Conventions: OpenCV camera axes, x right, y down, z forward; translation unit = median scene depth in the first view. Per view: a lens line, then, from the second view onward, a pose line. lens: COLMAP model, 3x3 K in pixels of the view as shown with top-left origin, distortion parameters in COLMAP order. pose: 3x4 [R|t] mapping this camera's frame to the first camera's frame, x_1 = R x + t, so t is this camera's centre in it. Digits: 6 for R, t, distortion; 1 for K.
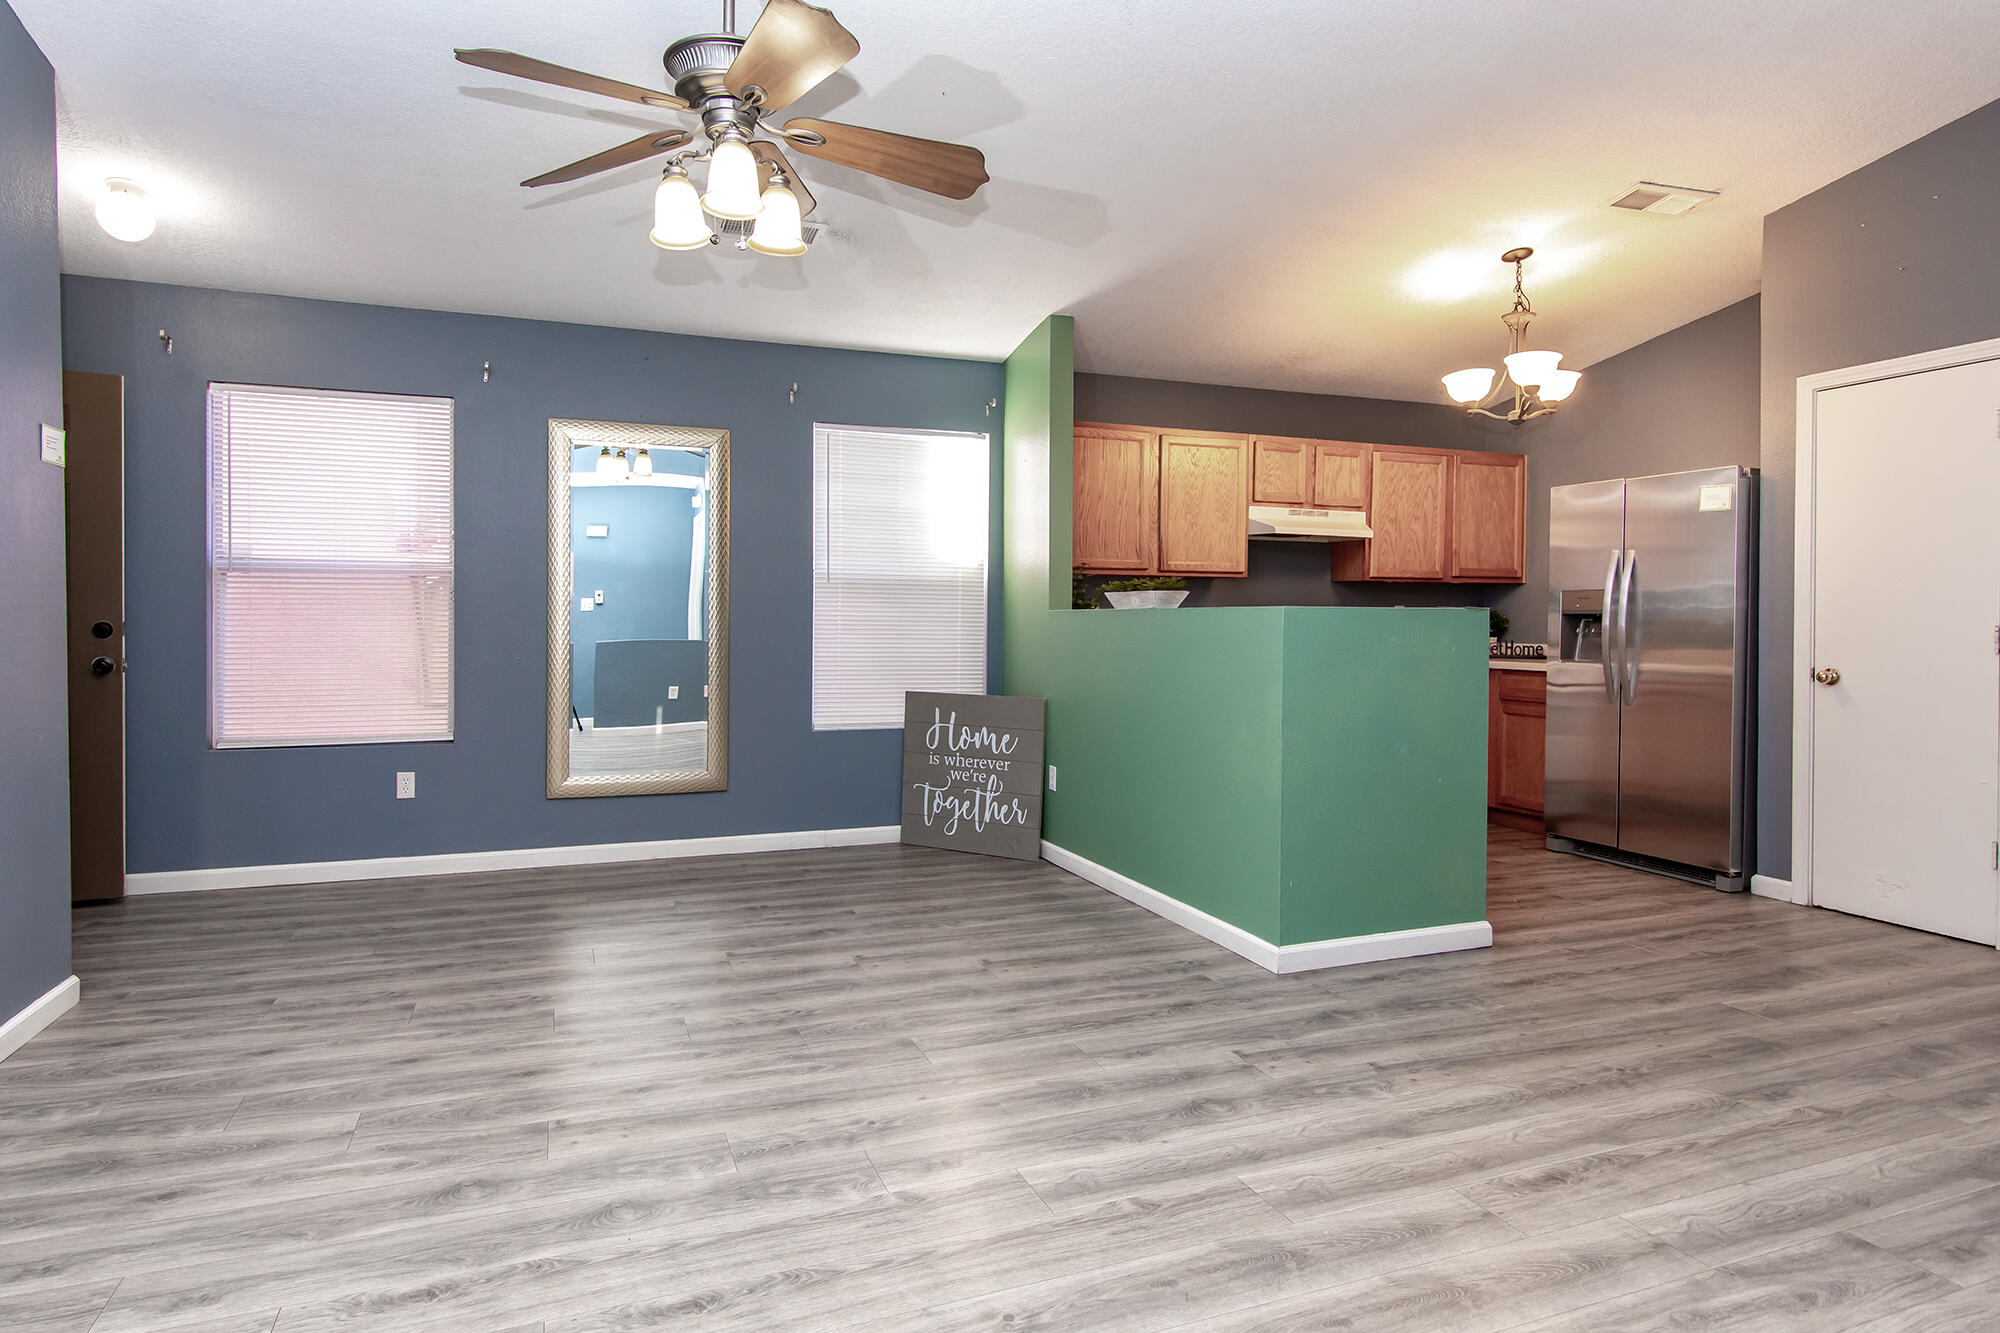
lens RADIAL K [[1115.3, 0, 1005.8], [0, 1115.3, 630.2], [0, 0, 1]] dist [0.004992, -0.001784]
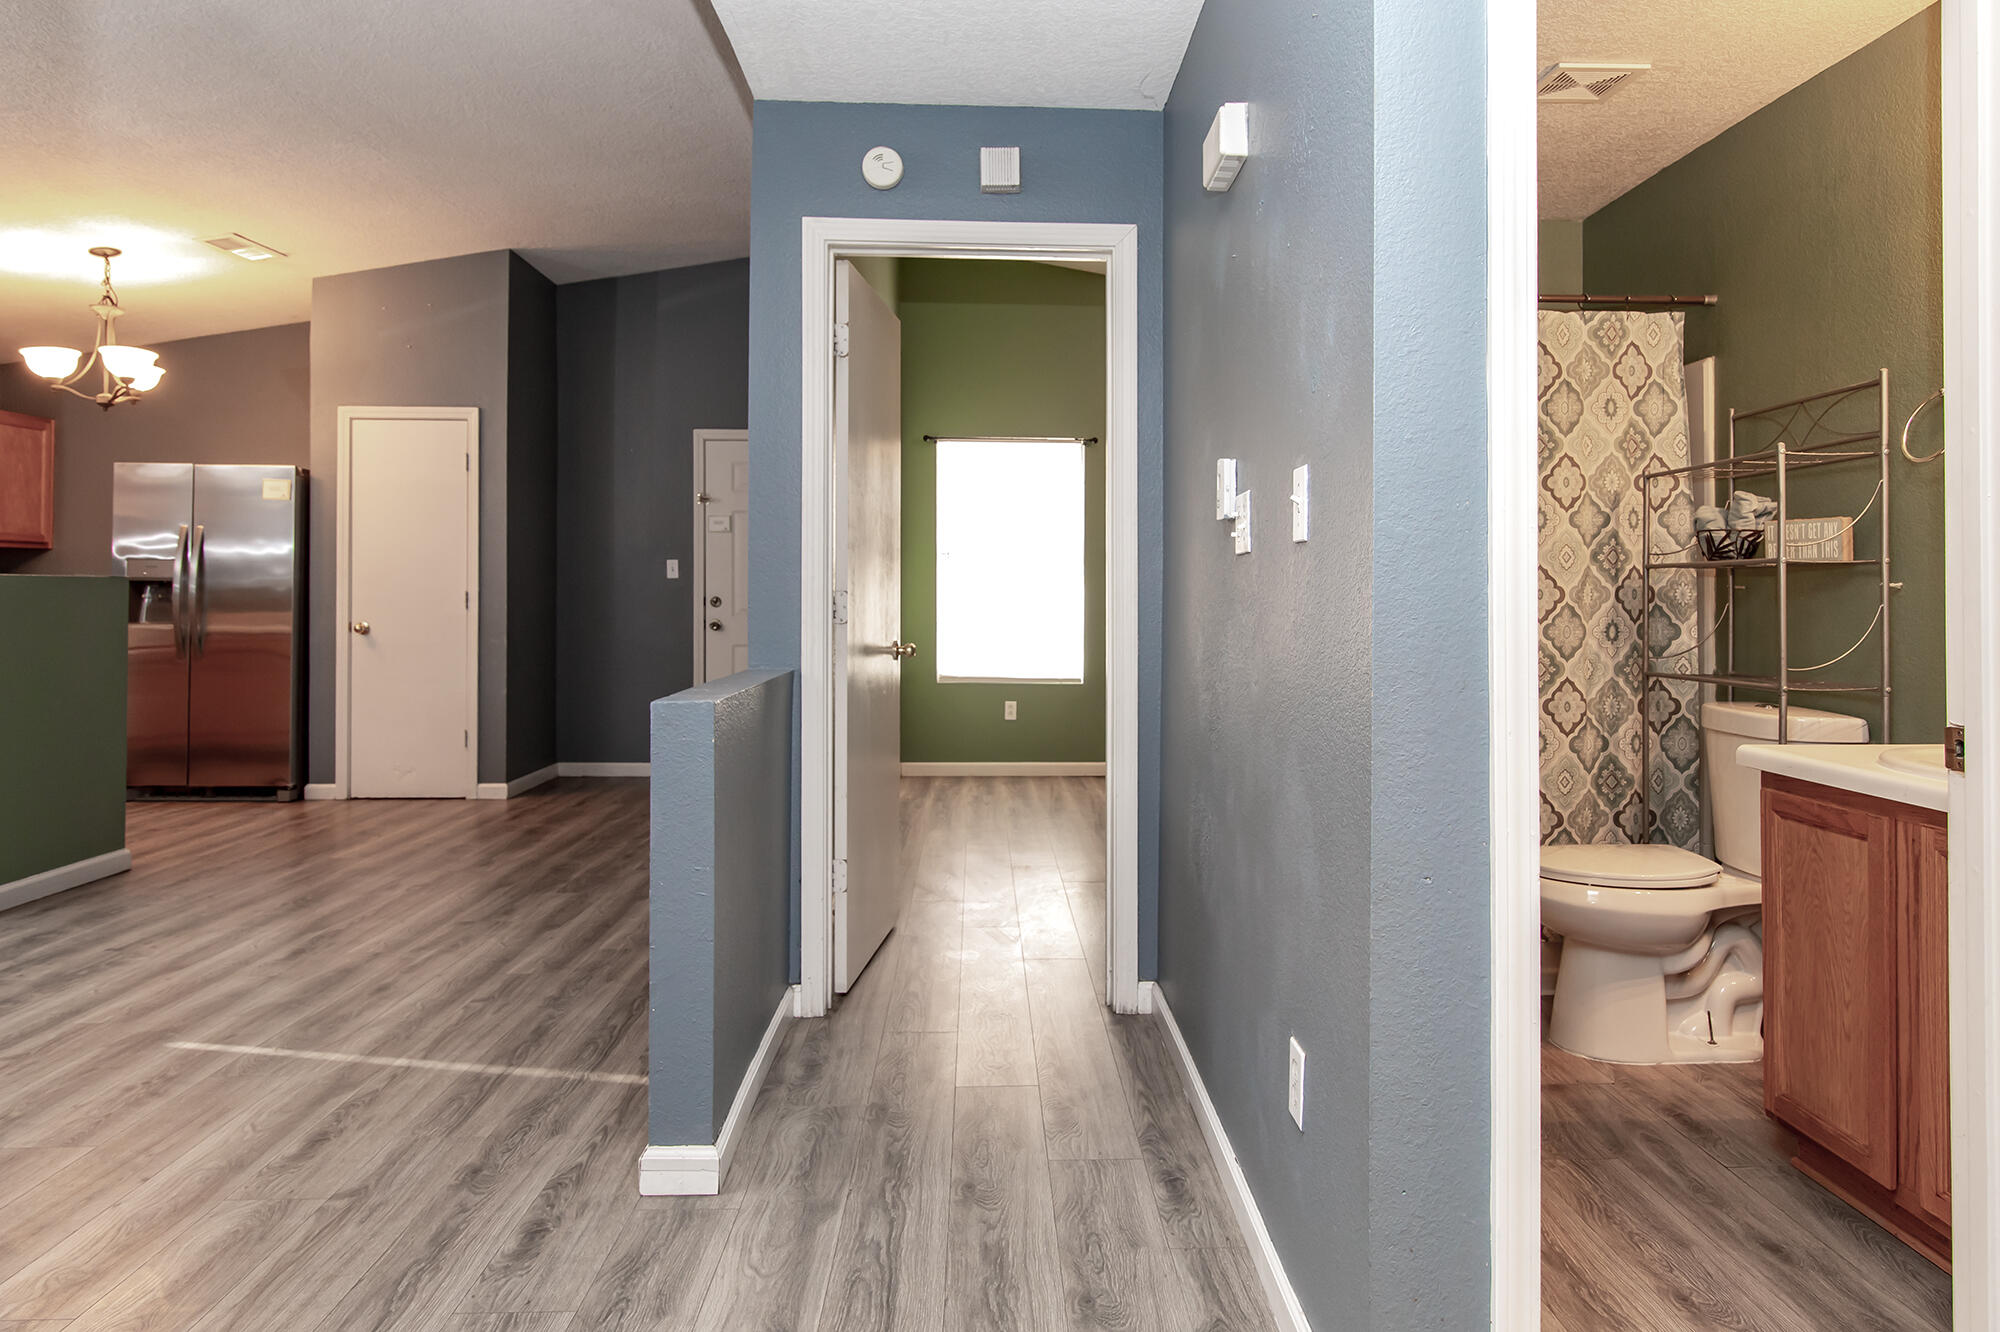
lens RADIAL K [[1202.9, 0, 1018.3], [0, 1202.9, 588.3], [0, 0, 1]] dist [0.003133, 0.000170]
pose [[0.335973, 0.001047, 0.941871, -0.363076], [0.003337, 0.999992, -0.002302, -0.001650], [-0.941866, 0.003916, 0.335966, -0.241935]]
